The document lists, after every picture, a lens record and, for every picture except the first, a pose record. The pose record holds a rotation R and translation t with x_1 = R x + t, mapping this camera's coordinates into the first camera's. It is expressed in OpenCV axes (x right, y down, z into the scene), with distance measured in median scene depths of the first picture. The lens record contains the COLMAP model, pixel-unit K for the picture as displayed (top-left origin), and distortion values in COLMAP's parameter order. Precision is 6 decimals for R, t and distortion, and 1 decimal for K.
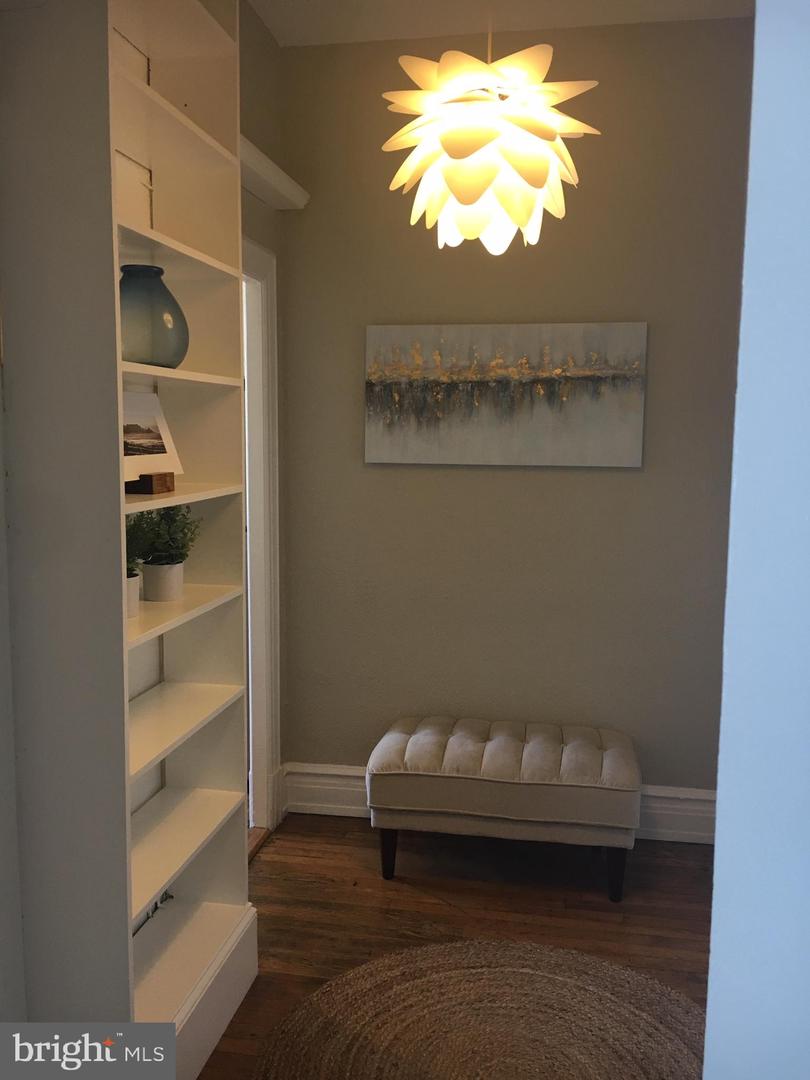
lens RADIAL K [[921.1, 0, 395.0], [0, 921.1, 537.8], [0, 0, 1]] dist [0.075504, -0.123298]
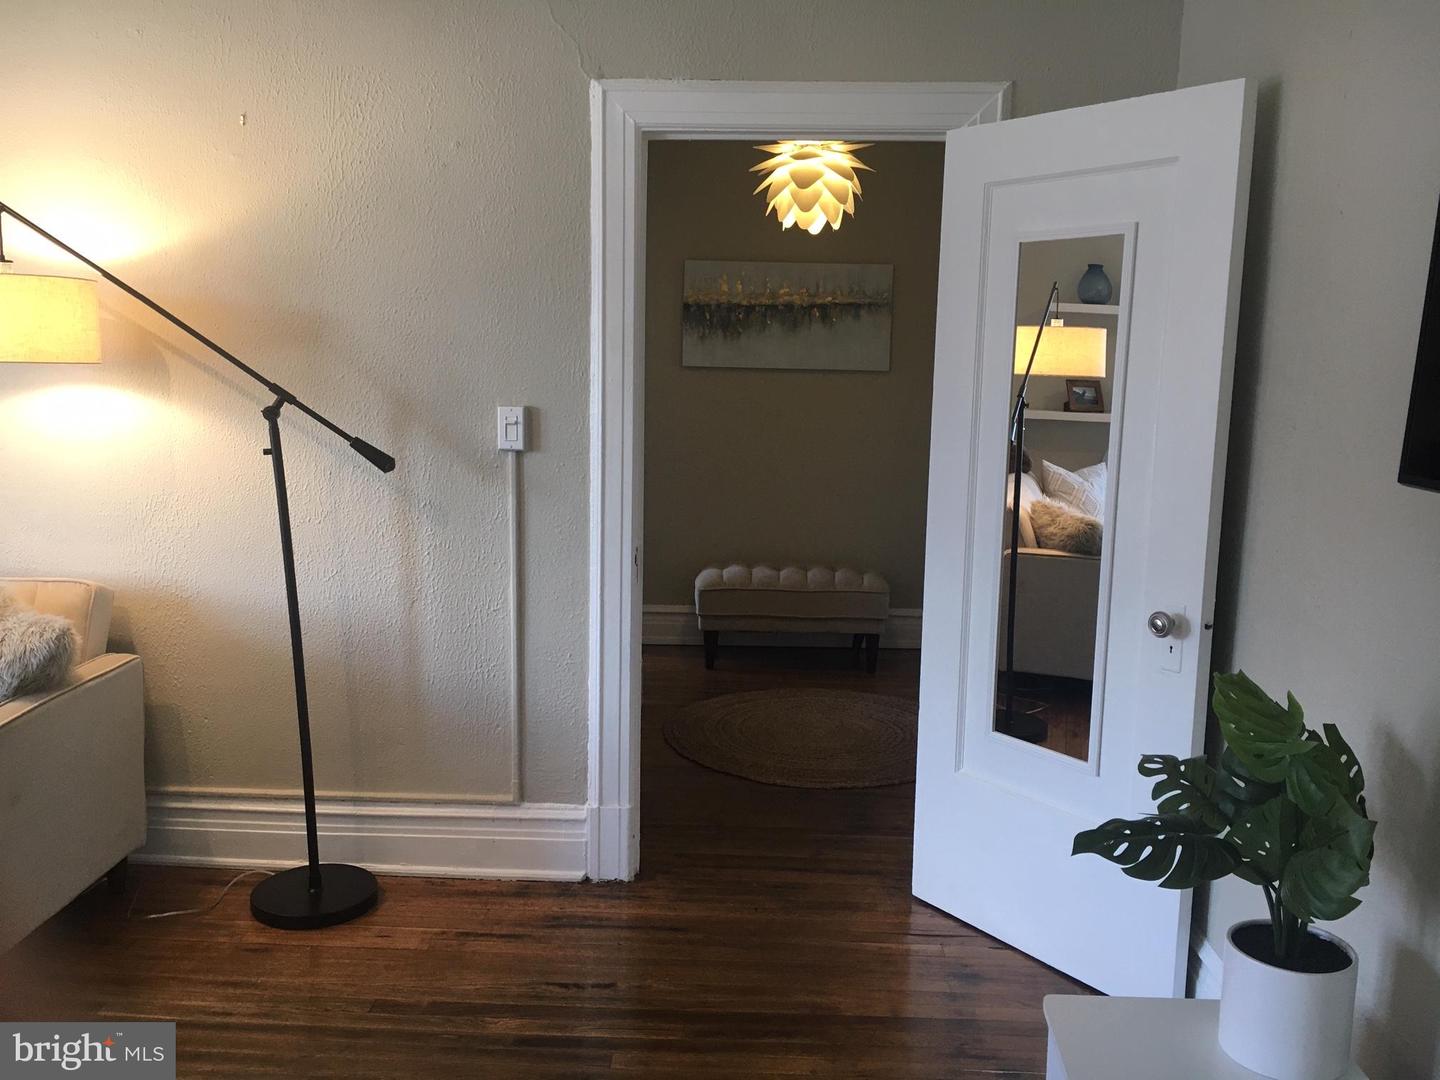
lens RADIAL K [[1228.1, 0, 724.9], [0, 1228.1, 534.3], [0, 0, 1]] dist [0.075504, -0.123298]
pose [[0.988682, -0.008393, 0.149791, -0.263140], [0.004346, 0.999617, 0.027322, 0.121631], [-0.149963, -0.026362, 0.988340, -0.815177]]
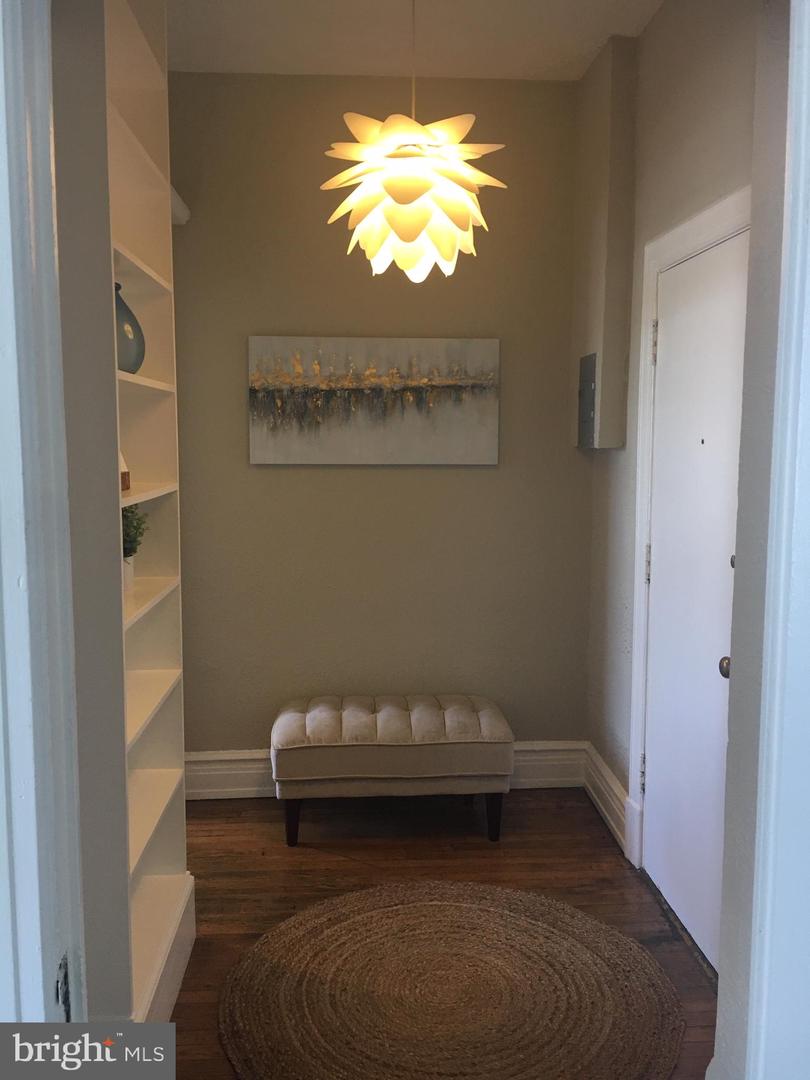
lens RADIAL K [[921.1, 0, 397.2], [0, 921.1, 537.8], [0, 0, 1]] dist [0.075504, -0.123298]
pose [[0.971600, -0.032466, 0.234390, -0.135151], [0.034108, 0.999414, -0.002954, 0.014889], [-0.234156, 0.010864, 0.972138, -0.090854]]
